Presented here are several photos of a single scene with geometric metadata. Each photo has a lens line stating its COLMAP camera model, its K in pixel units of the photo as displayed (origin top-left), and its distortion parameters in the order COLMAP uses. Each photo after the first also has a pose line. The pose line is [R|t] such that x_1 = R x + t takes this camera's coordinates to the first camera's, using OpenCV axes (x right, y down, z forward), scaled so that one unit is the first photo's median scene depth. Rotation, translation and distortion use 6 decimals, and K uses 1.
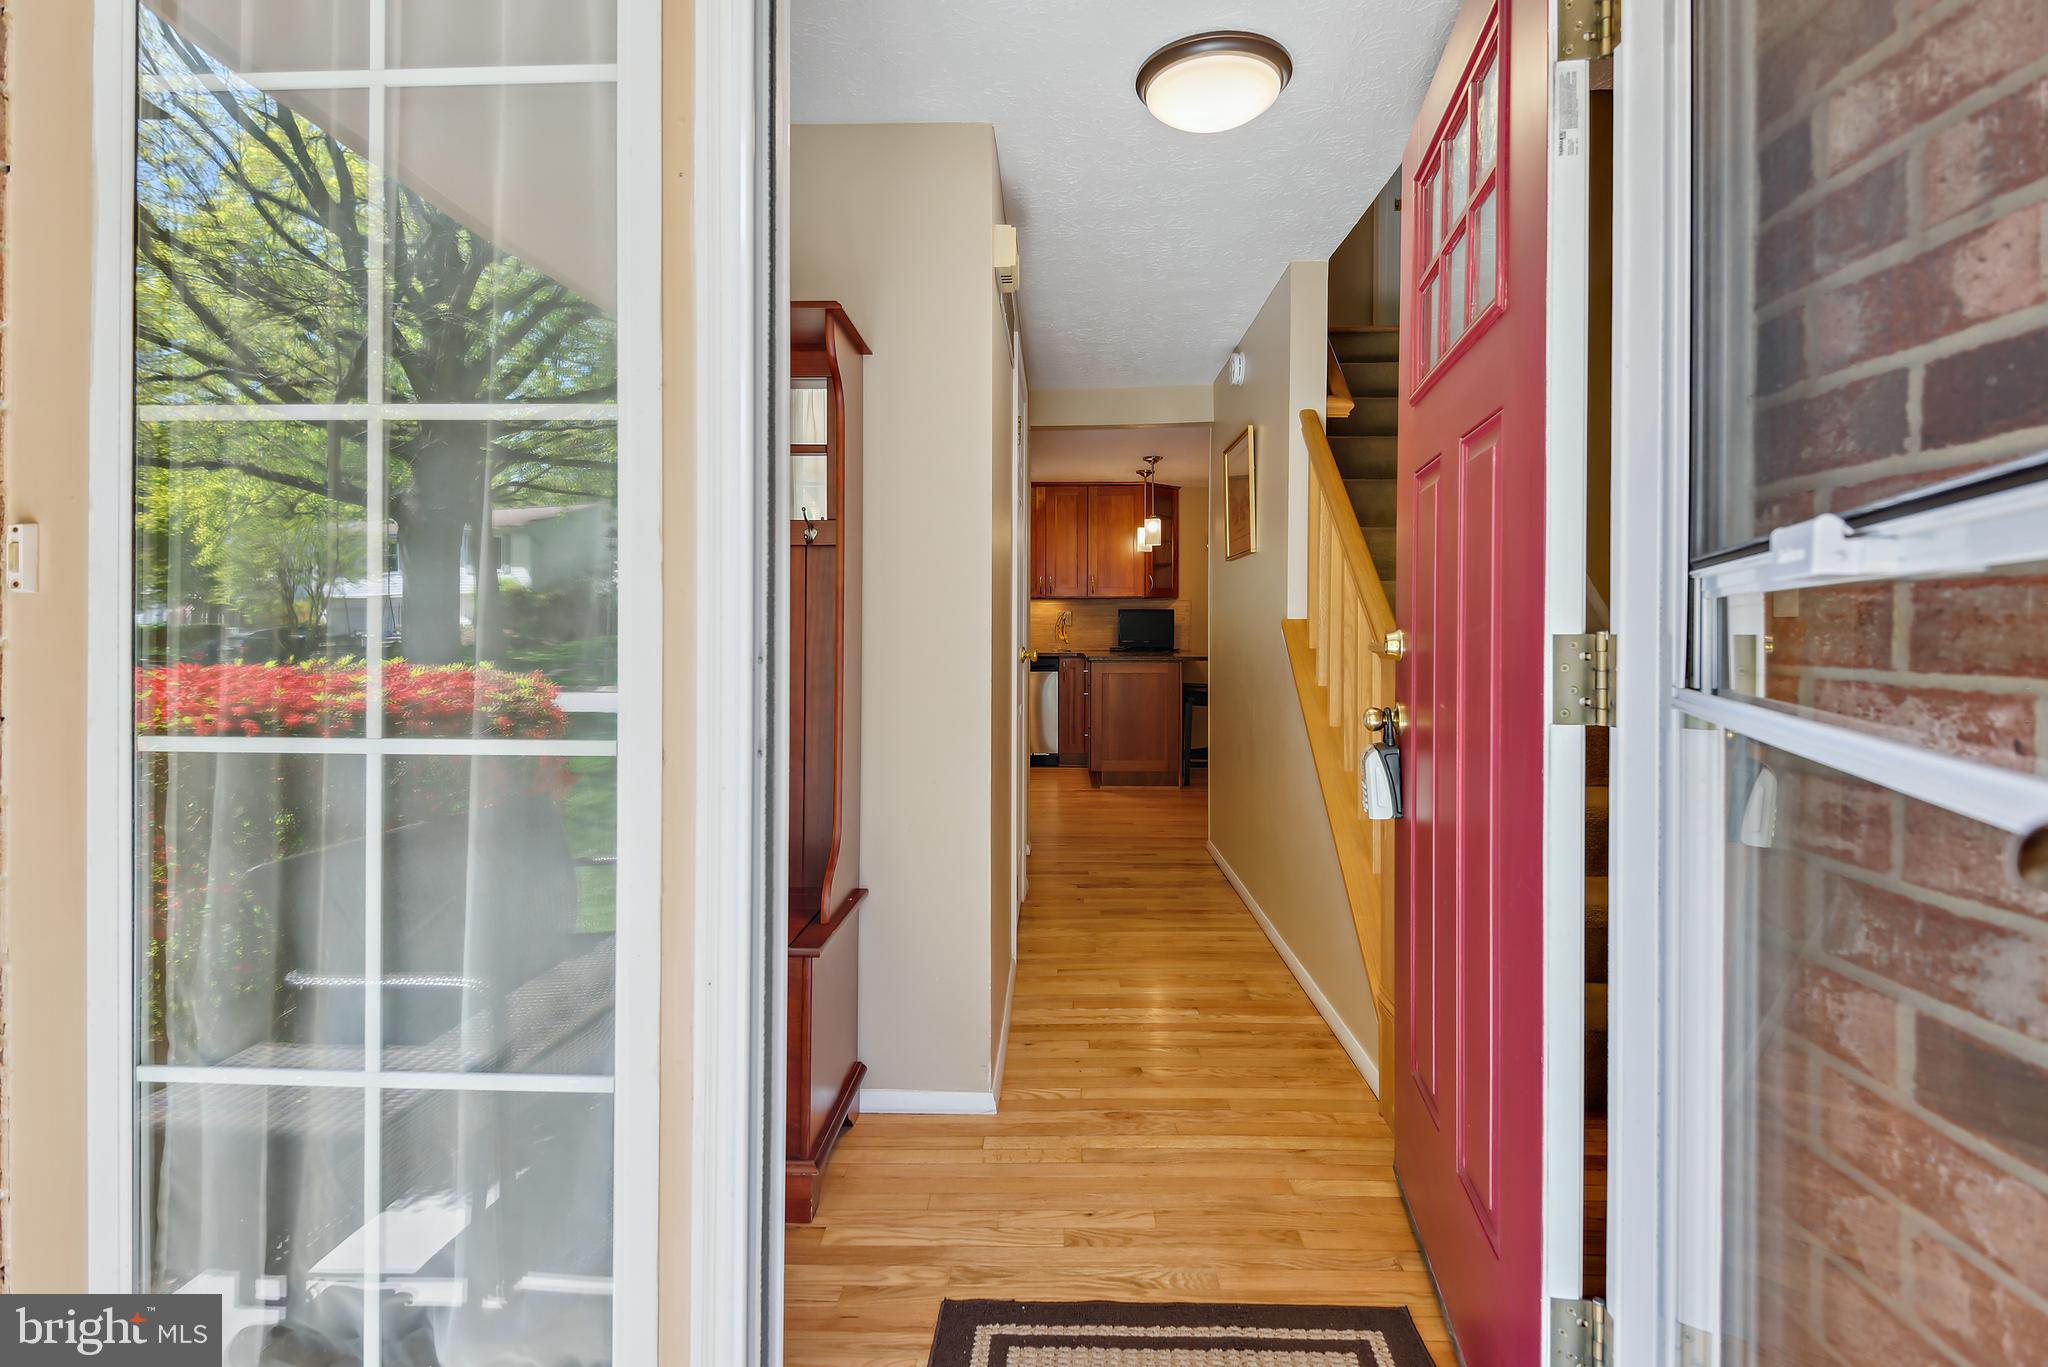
lens RADIAL K [[1014.4, 0, 1013.2], [0, 1014.4, 614.1], [0, 0, 1]] dist [-0.000210, -0.000923]
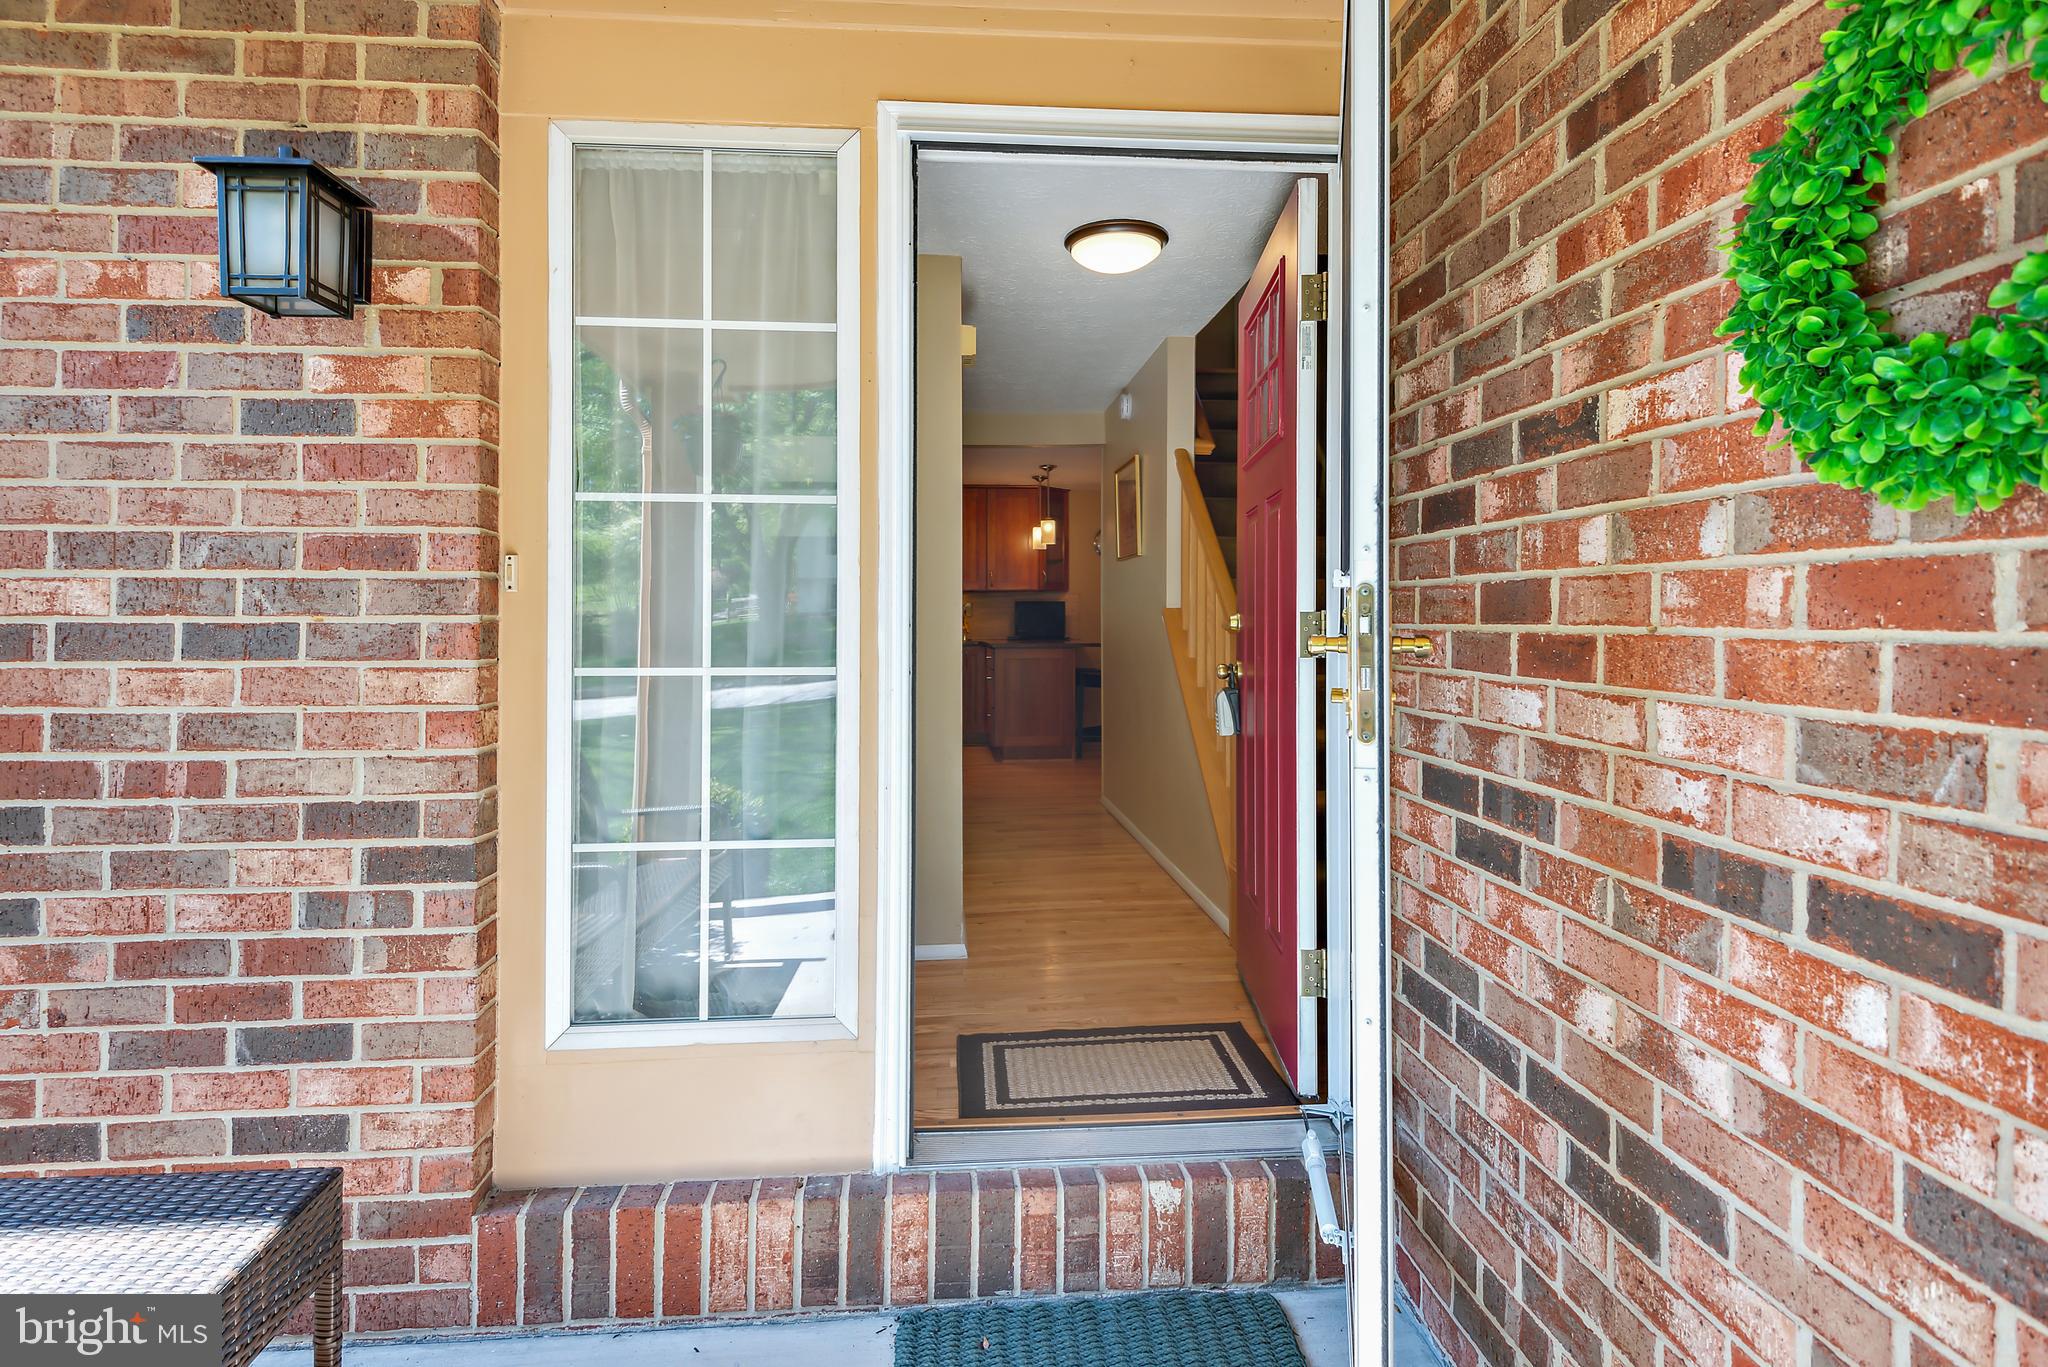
lens RADIAL K [[1014.4, 0, 1013.2], [0, 1014.4, 614.1], [0, 0, 1]] dist [-0.000210, -0.000923]
pose [[0.993303, -0.005796, 0.115393, -0.110065], [0.004944, 0.999958, 0.007669, 0.002787], [-0.115433, -0.007047, 0.993290, -0.395136]]
